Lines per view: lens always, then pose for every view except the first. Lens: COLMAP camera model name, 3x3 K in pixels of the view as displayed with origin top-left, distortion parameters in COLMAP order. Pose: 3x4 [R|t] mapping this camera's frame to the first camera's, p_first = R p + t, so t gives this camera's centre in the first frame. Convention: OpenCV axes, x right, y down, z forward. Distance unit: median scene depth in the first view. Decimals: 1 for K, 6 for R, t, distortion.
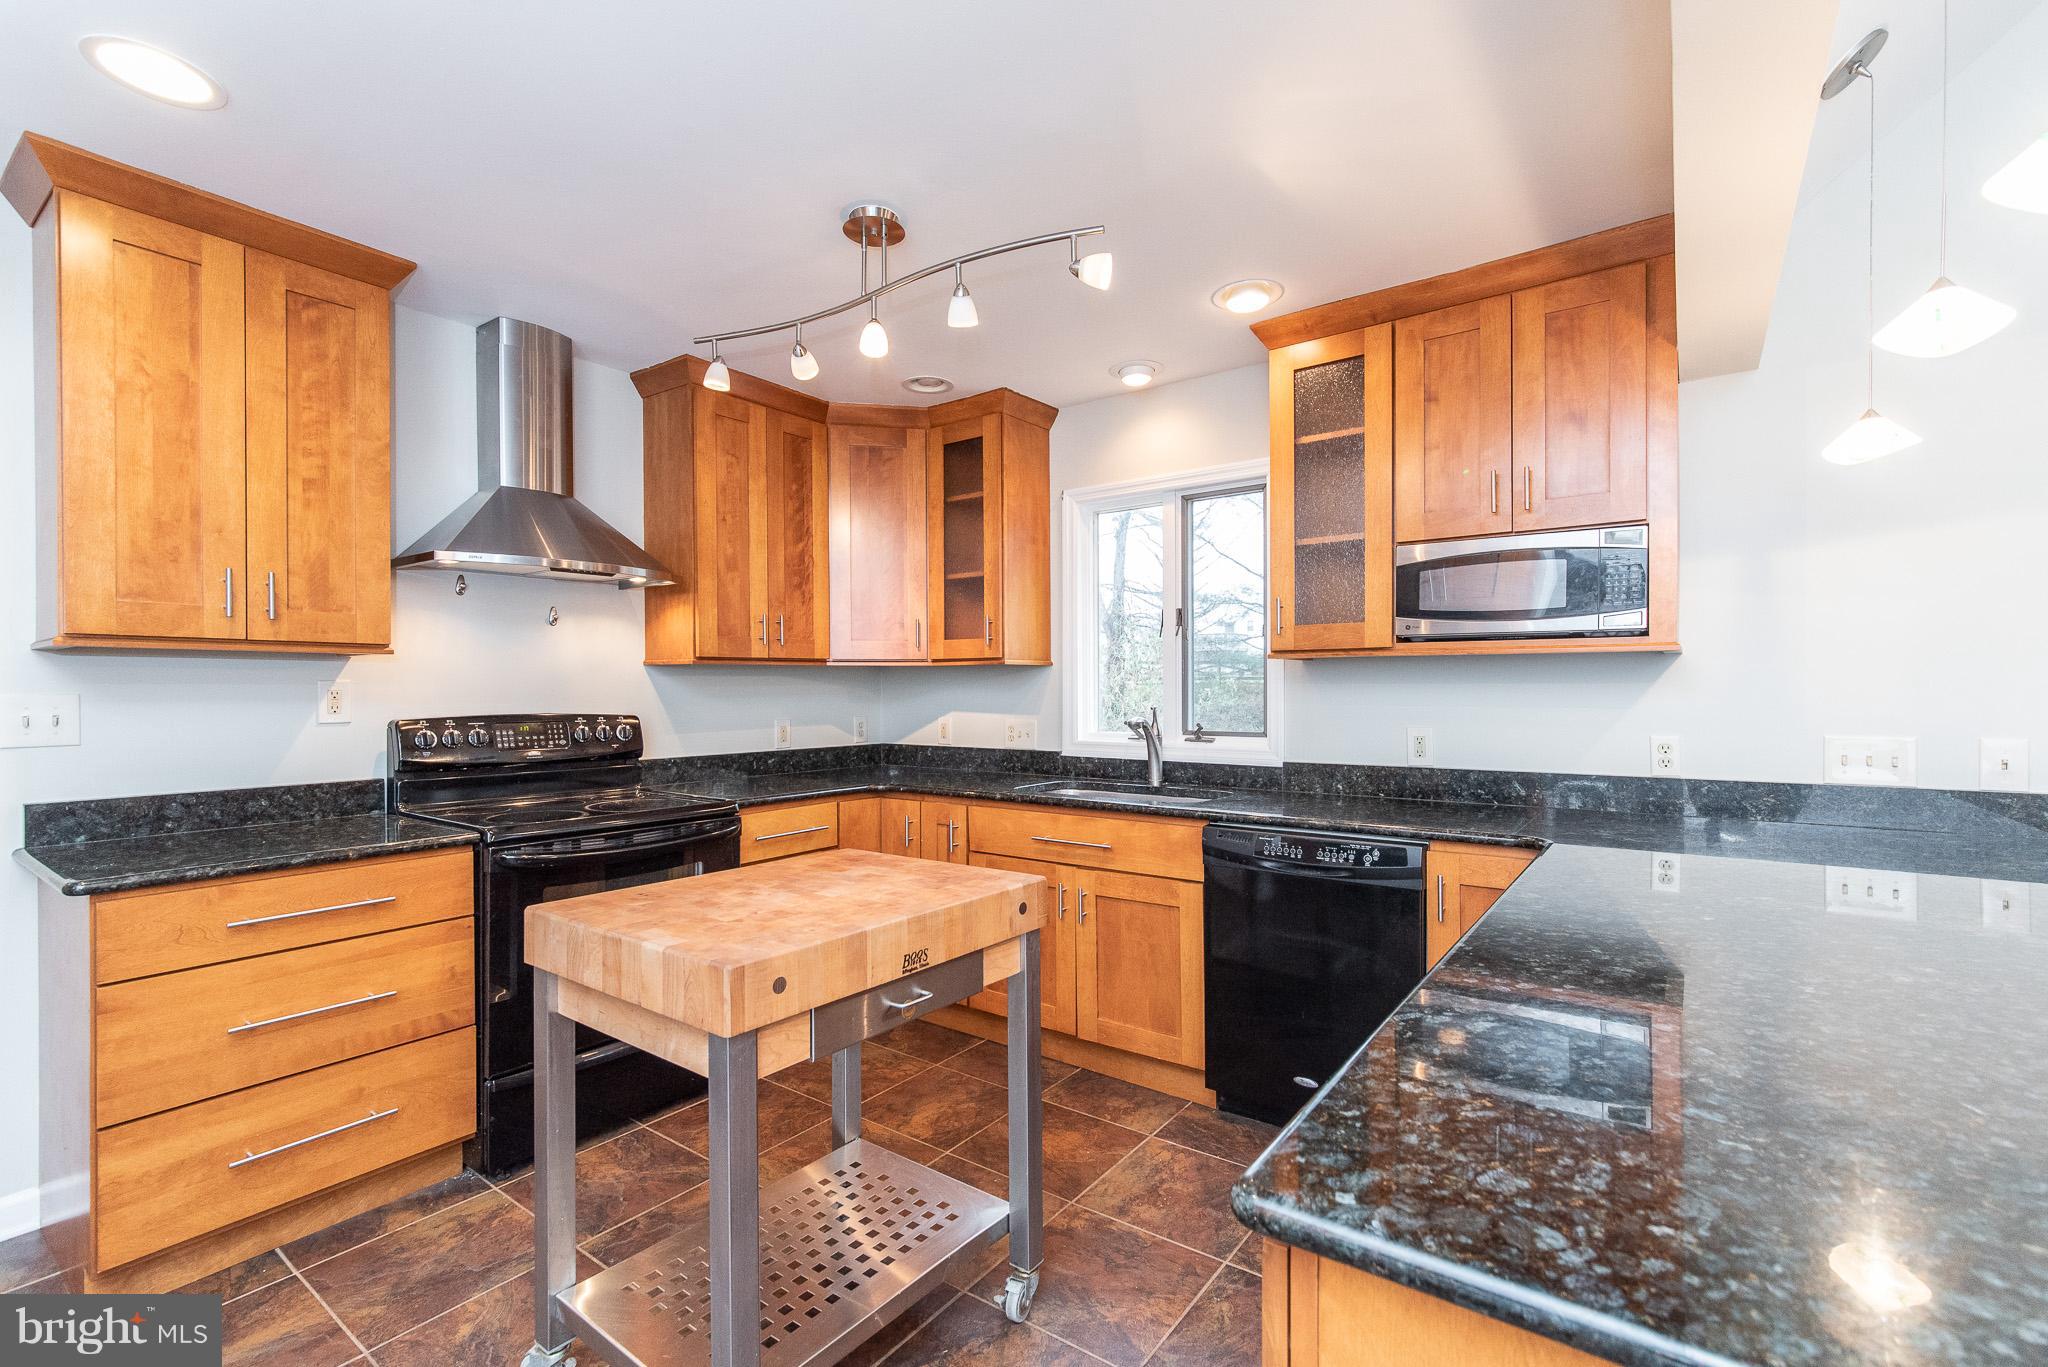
lens RADIAL K [[895.3, 0, 1017.4], [0, 895.3, 694.3], [0, 0, 1]] dist [-0.001805, 0.000154]
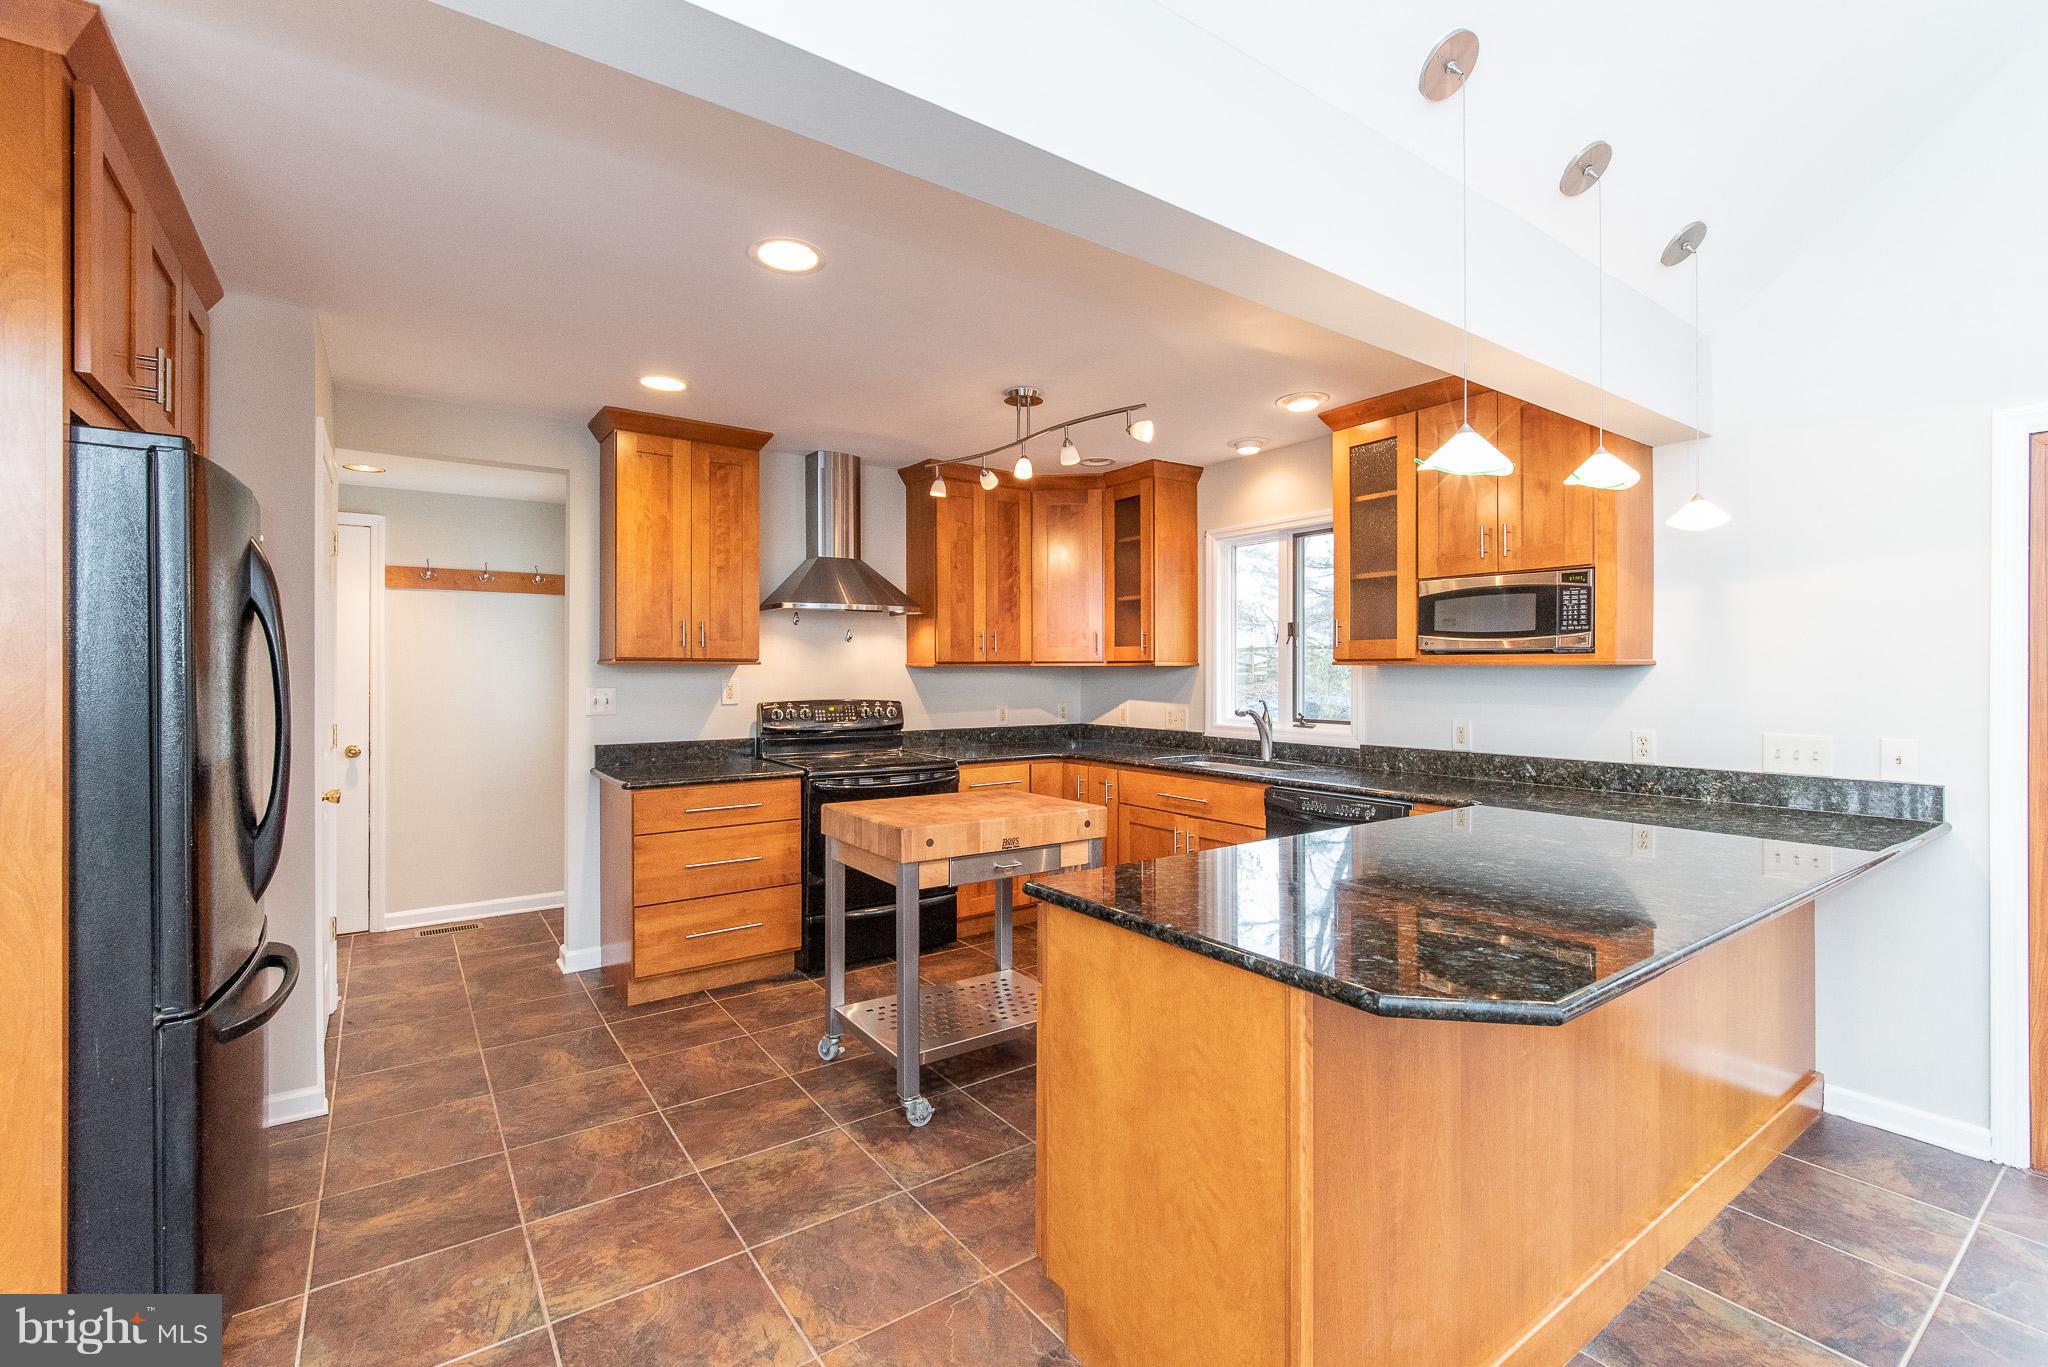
lens RADIAL K [[899.5, 0, 1031.0], [0, 899.5, 675.5], [0, 0, 1]] dist [-0.001810, -0.000216]
pose [[0.952815, 0.005335, -0.303504, 0.283889], [-0.004973, 0.999986, 0.001965, -0.027355], [0.303511, -0.000363, 0.952828, -0.431108]]
